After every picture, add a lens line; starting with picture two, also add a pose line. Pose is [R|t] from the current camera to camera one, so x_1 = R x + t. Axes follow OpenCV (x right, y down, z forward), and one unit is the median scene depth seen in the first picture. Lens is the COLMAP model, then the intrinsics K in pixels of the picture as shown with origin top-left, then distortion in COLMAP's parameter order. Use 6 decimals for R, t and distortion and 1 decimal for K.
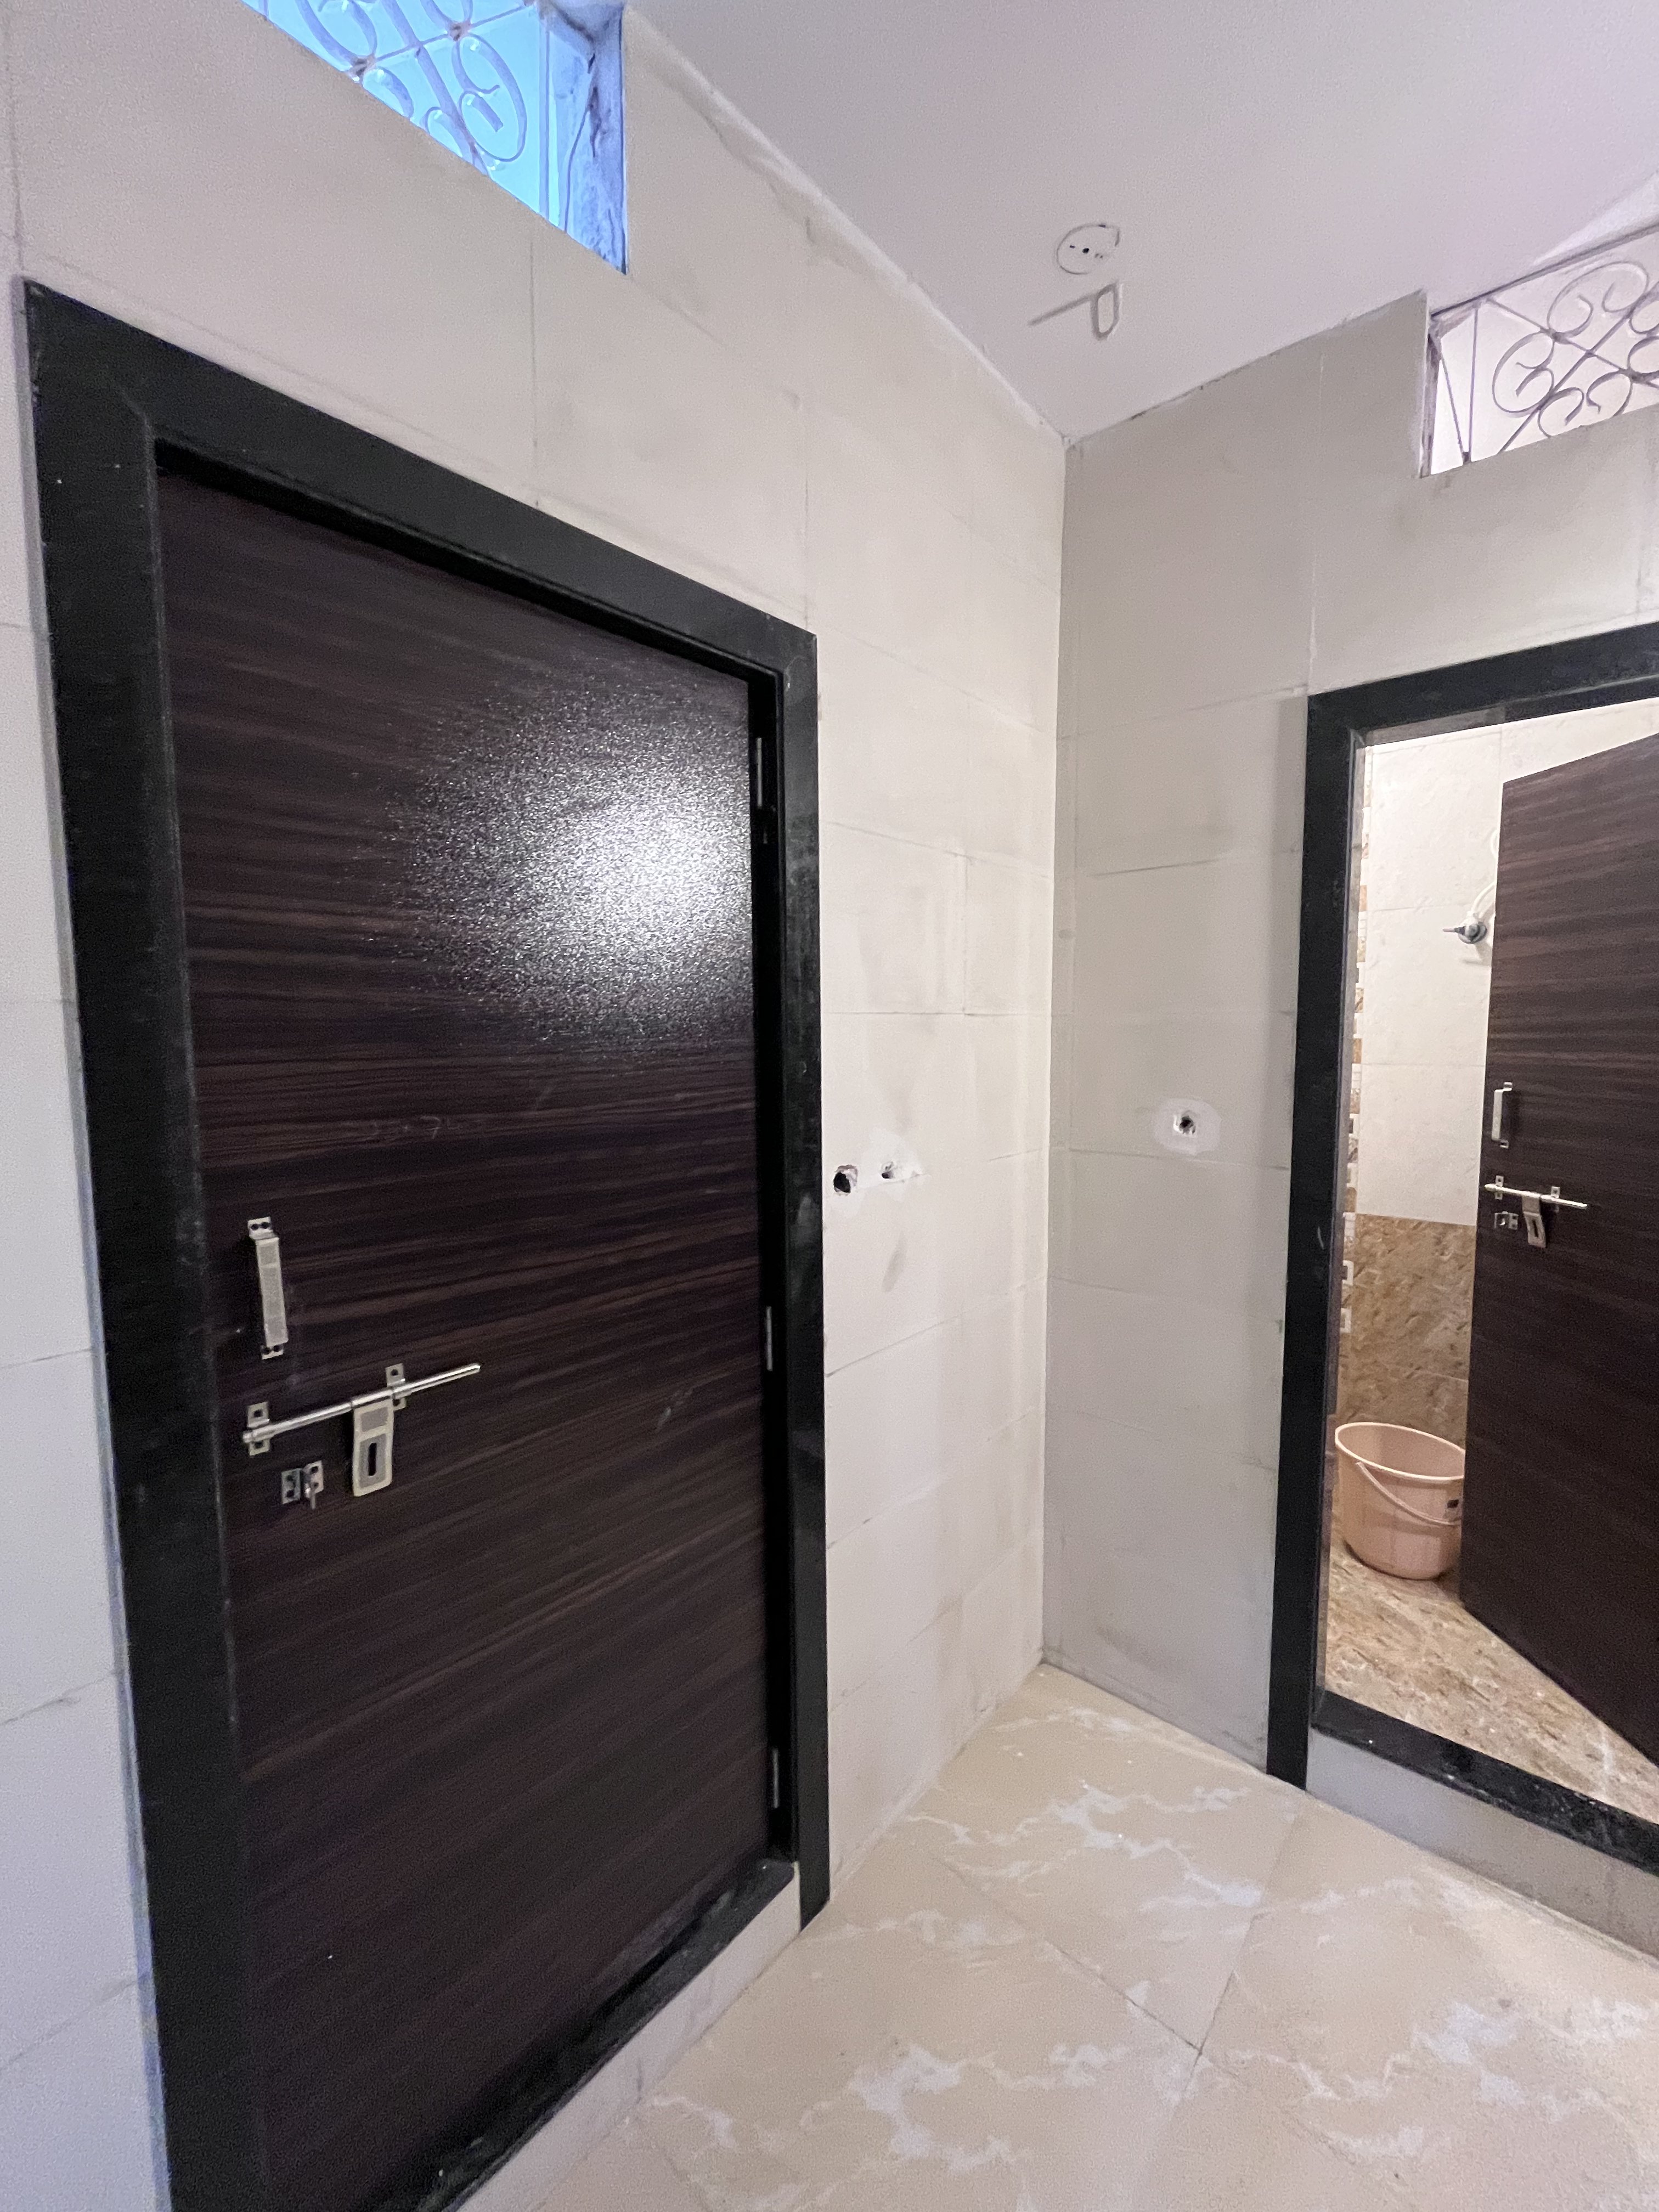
lens RADIAL K [[889.4, 0, 829.7], [0, 889.4, 1104.3], [0, 0, 1]] dist [-0.000292, -0.001142]
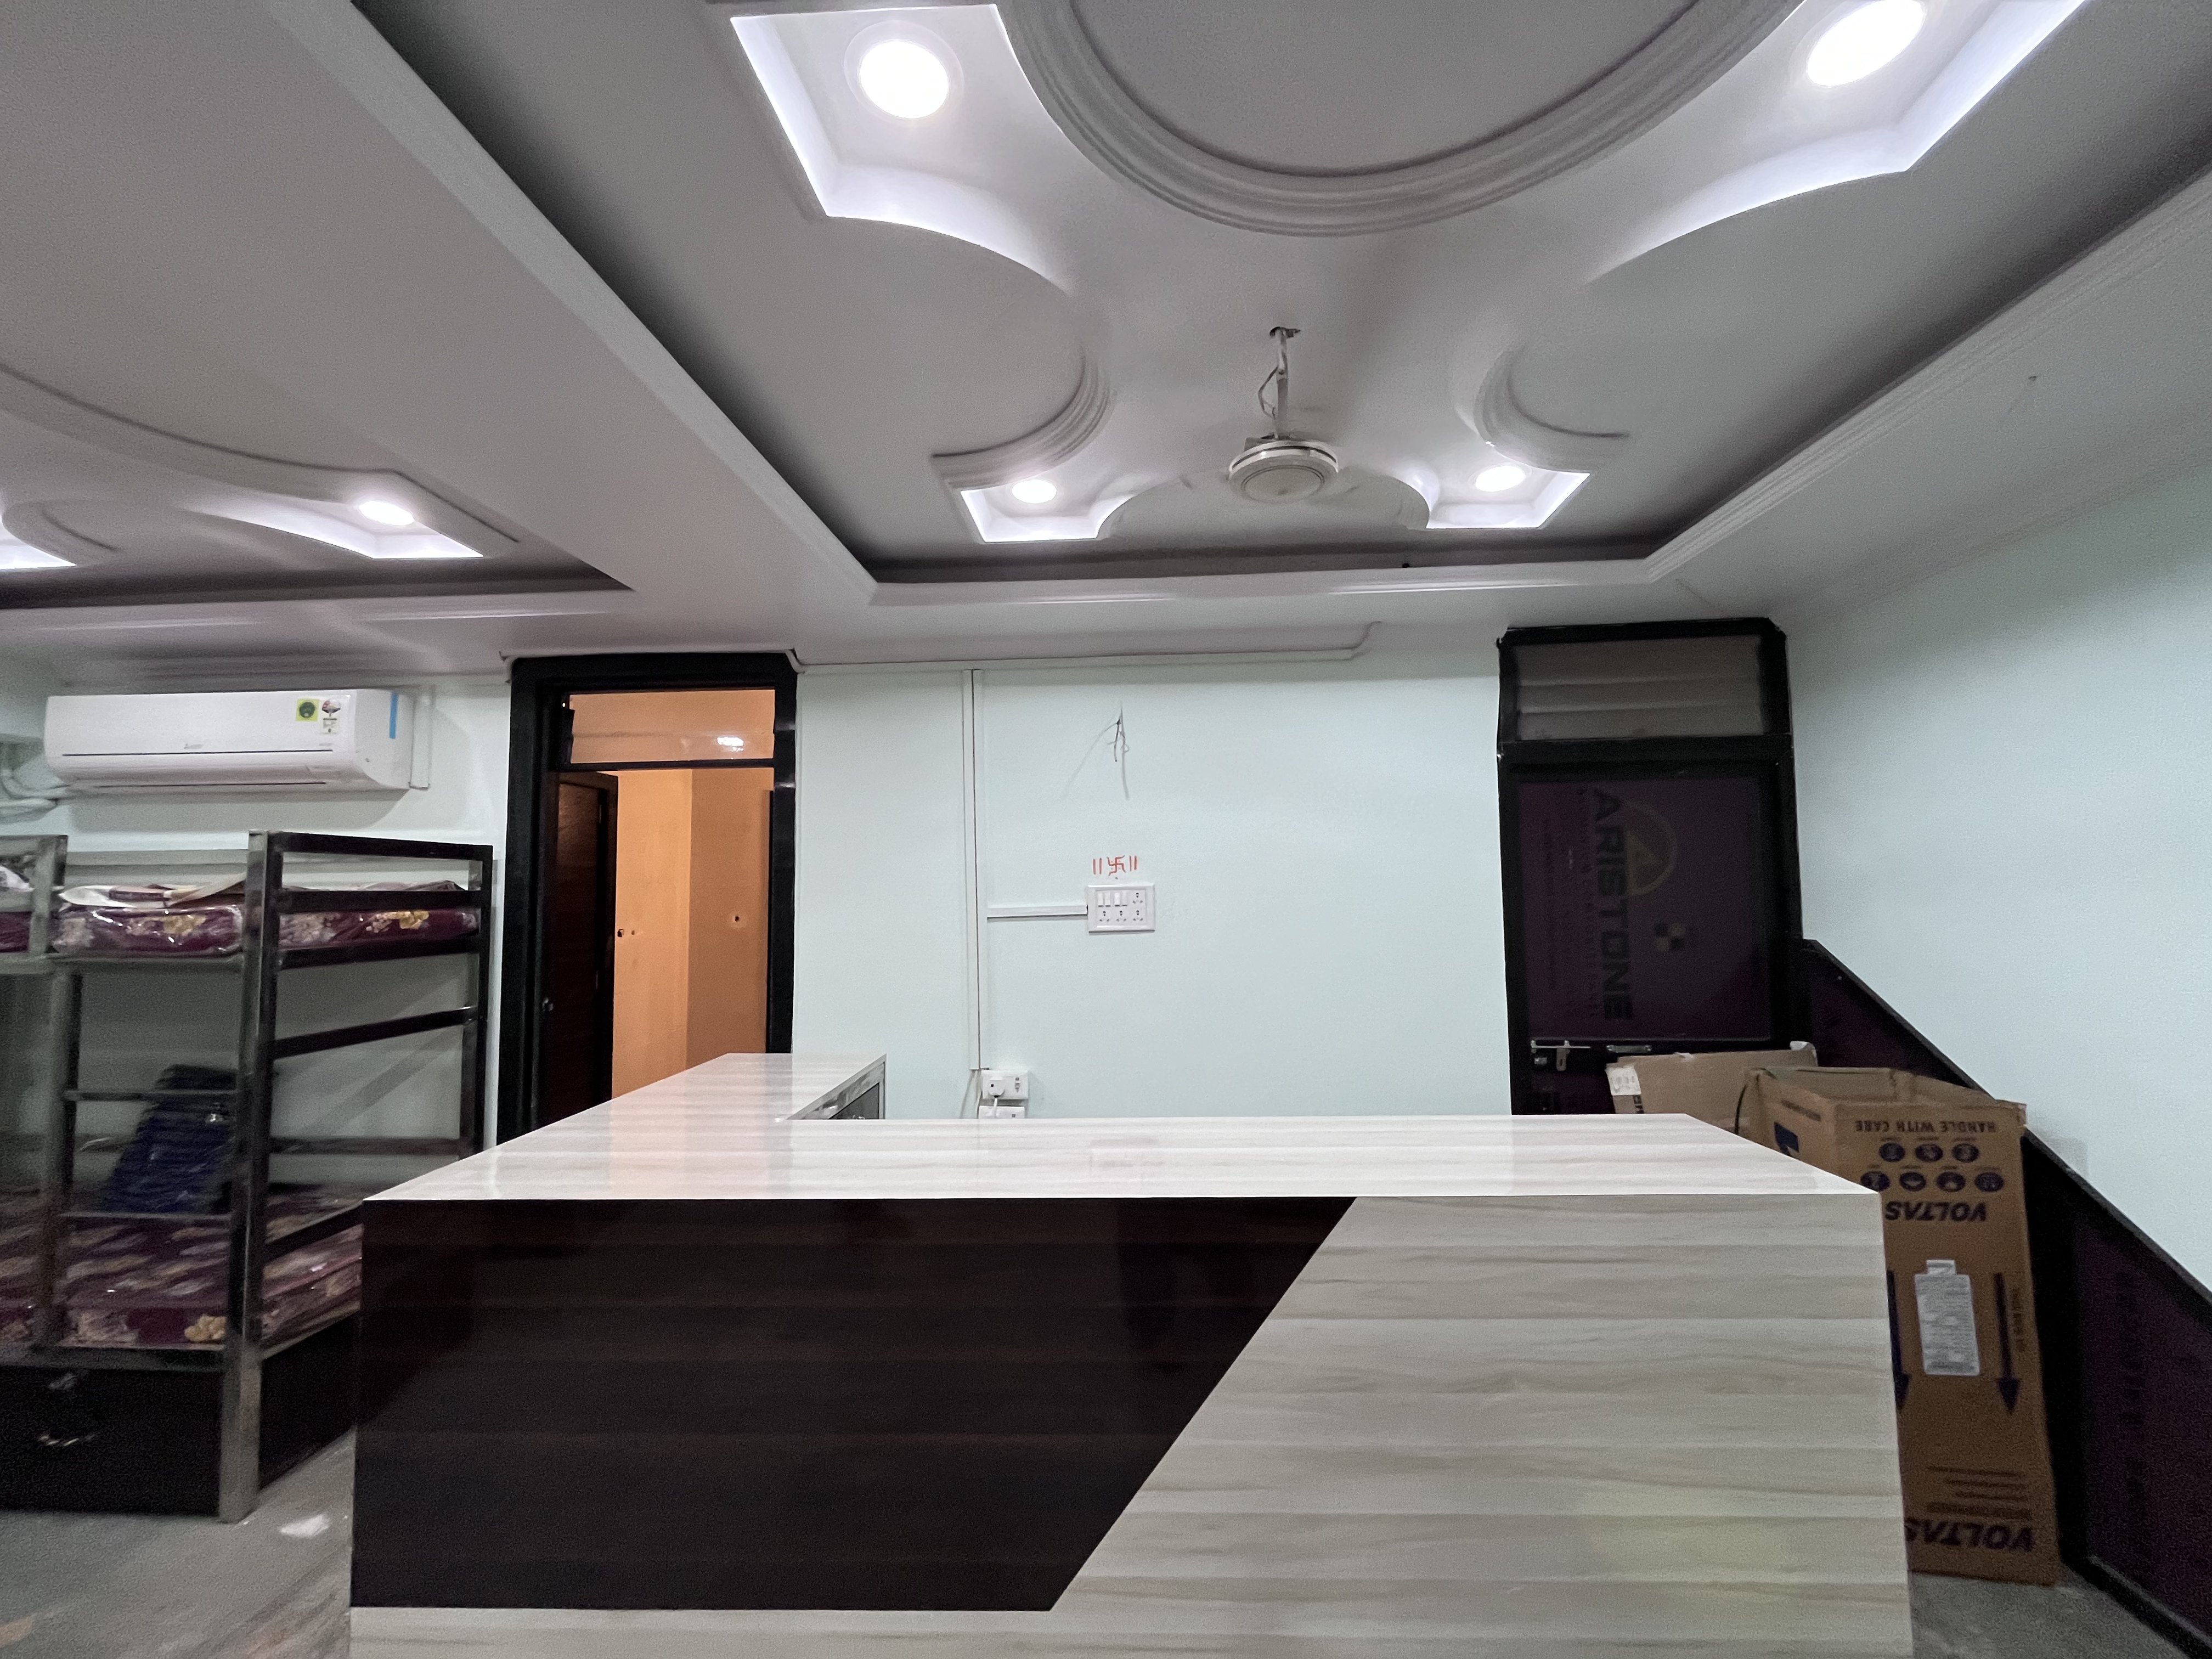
lens RADIAL K [[889.4, 0, 1114.8], [0, 889.4, 829.5], [0, 0, 1]] dist [-0.000292, -0.001142]
pose [[0.784173, 0.041312, 0.619166, -0.562144], [0.056743, 0.988828, -0.137840, 0.244944], [-0.617943, 0.143224, 0.773068, -2.550877]]
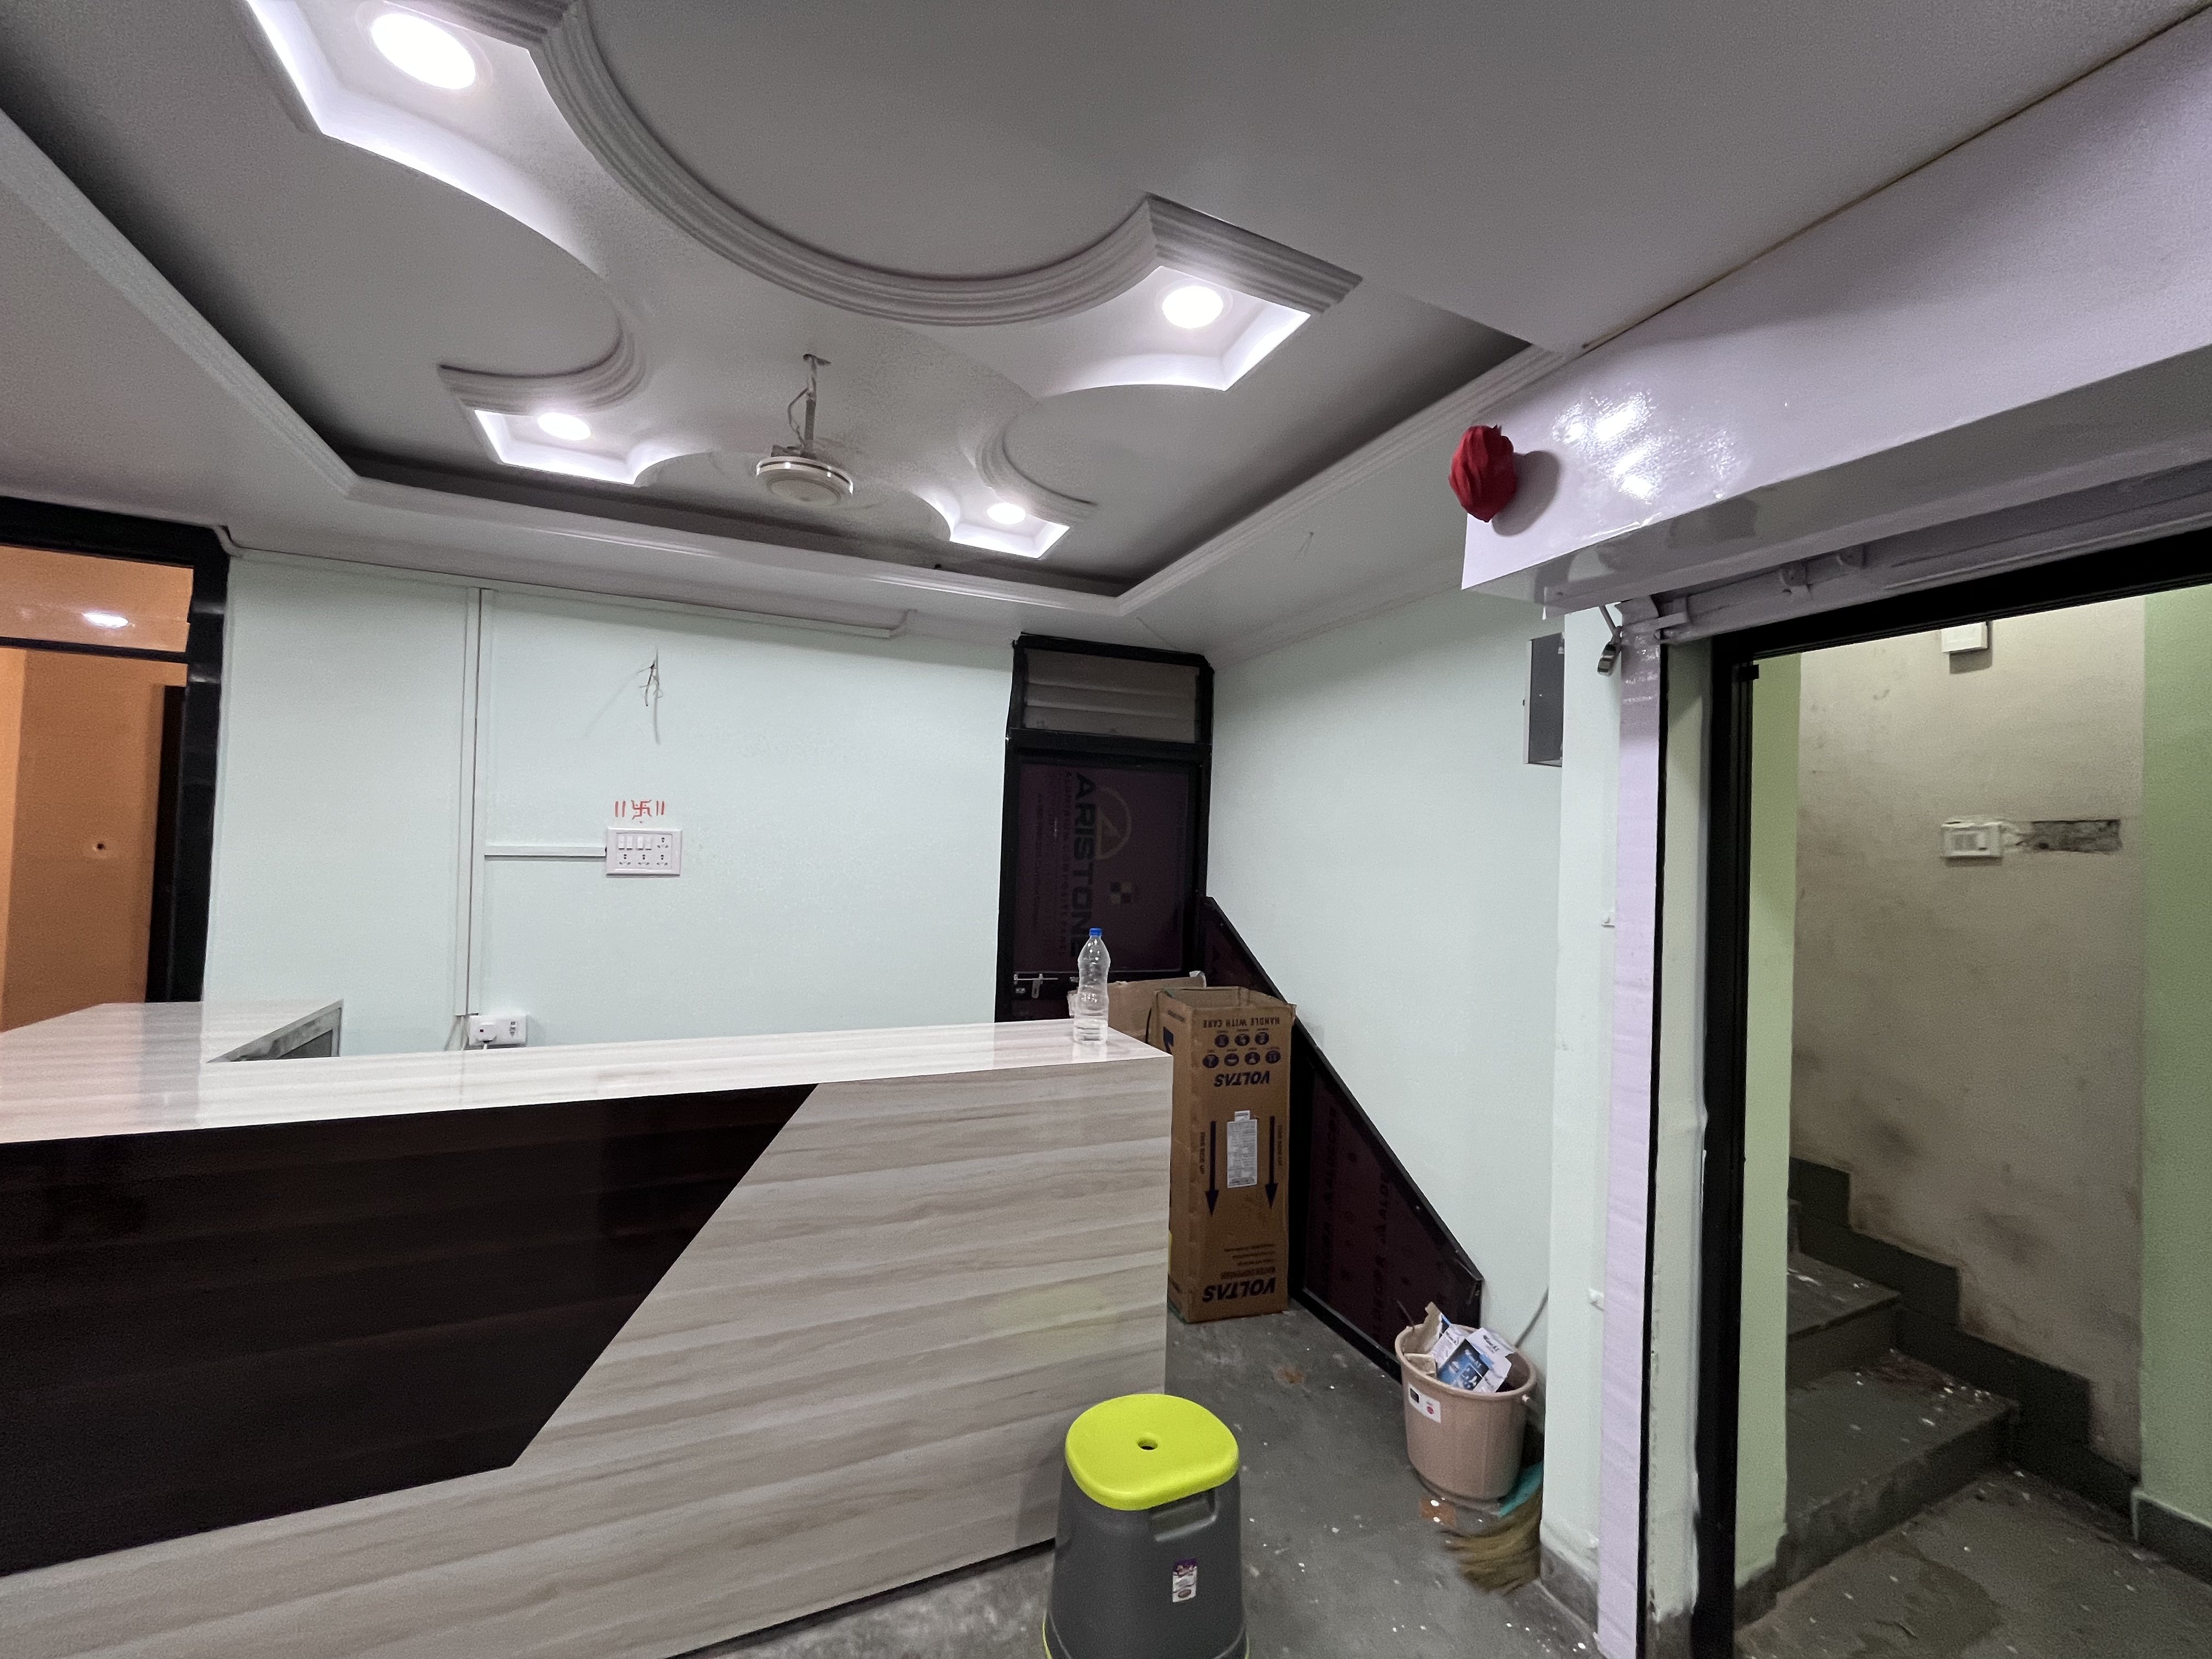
lens RADIAL K [[889.4, 0, 1101.2], [0, 889.4, 829.8], [0, 0, 1]] dist [-0.000292, -0.001142]
pose [[0.429313, 0.046902, 0.901937, -0.676053], [0.035521, 0.997001, -0.068753, 0.269441], [-0.902457, 0.061554, 0.426360, -2.772001]]
